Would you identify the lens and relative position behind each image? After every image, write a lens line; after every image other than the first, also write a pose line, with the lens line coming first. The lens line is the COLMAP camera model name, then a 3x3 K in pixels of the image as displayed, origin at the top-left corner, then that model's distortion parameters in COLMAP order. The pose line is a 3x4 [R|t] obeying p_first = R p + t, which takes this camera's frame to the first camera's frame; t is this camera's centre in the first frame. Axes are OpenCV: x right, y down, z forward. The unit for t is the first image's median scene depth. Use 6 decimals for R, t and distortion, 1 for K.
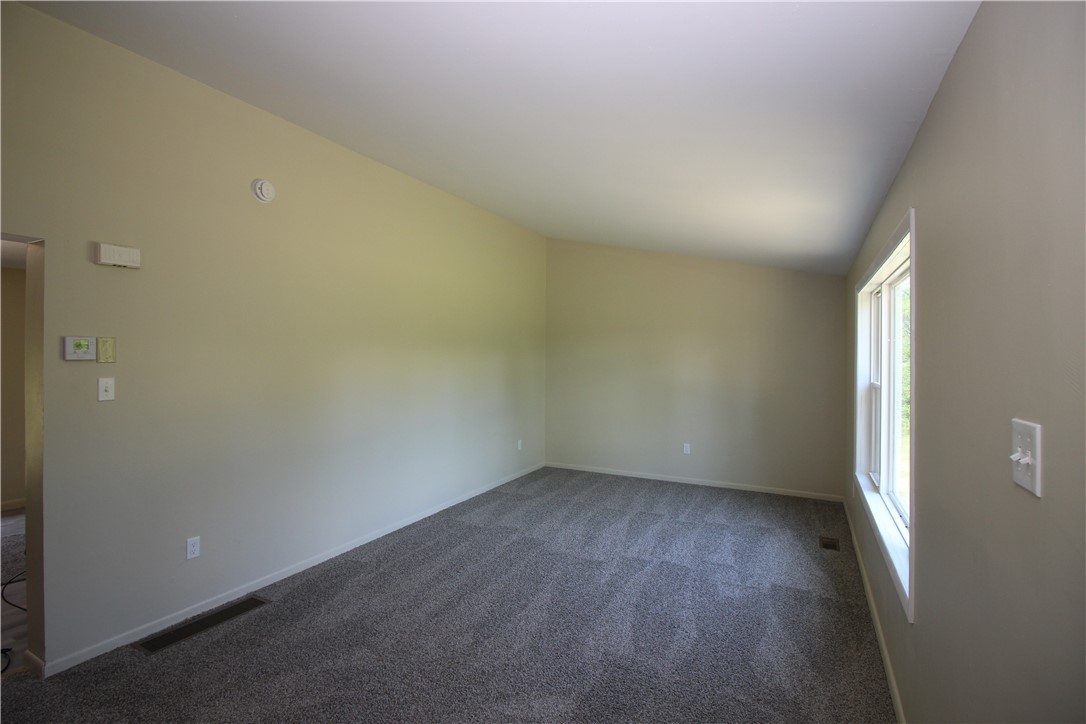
lens RADIAL K [[506.1, 0, 547.0], [0, 506.1, 351.5], [0, 0, 1]] dist [-0.000434, -0.000414]
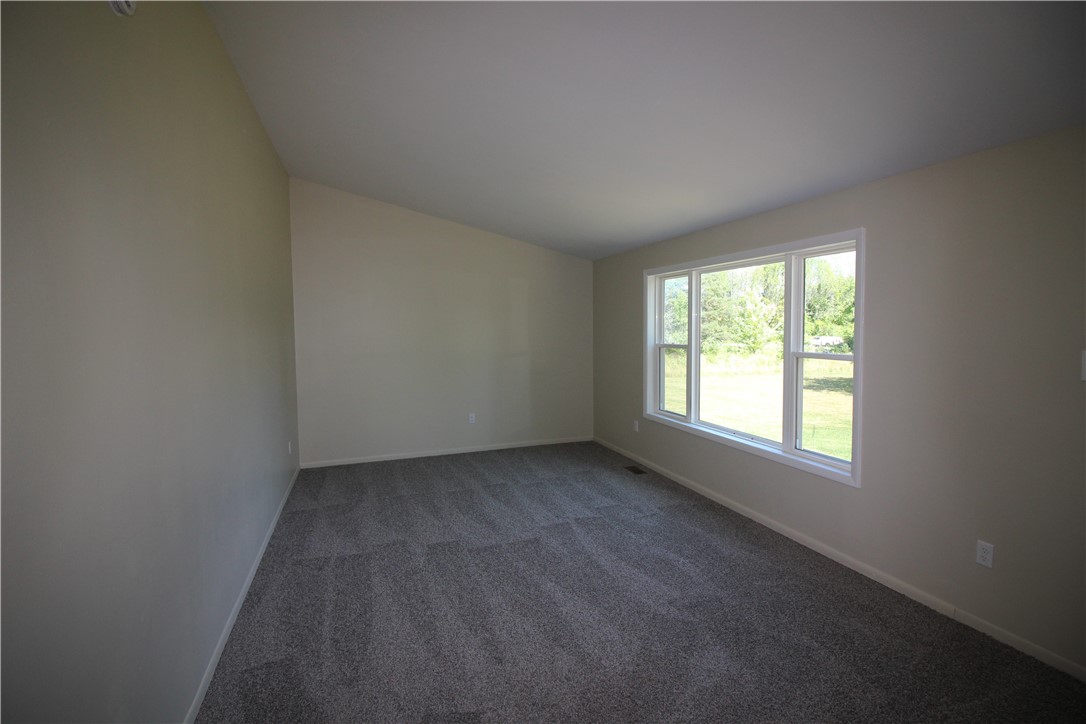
lens RADIAL K [[506.1, 0, 547.0], [0, 506.1, 351.5], [0, 0, 1]] dist [-0.000434, -0.000414]
pose [[0.676458, -0.052701, 0.734593, -0.475049], [0.010919, 0.998044, 0.061547, -0.001172], [-0.736400, -0.033613, 0.675711, 0.283208]]
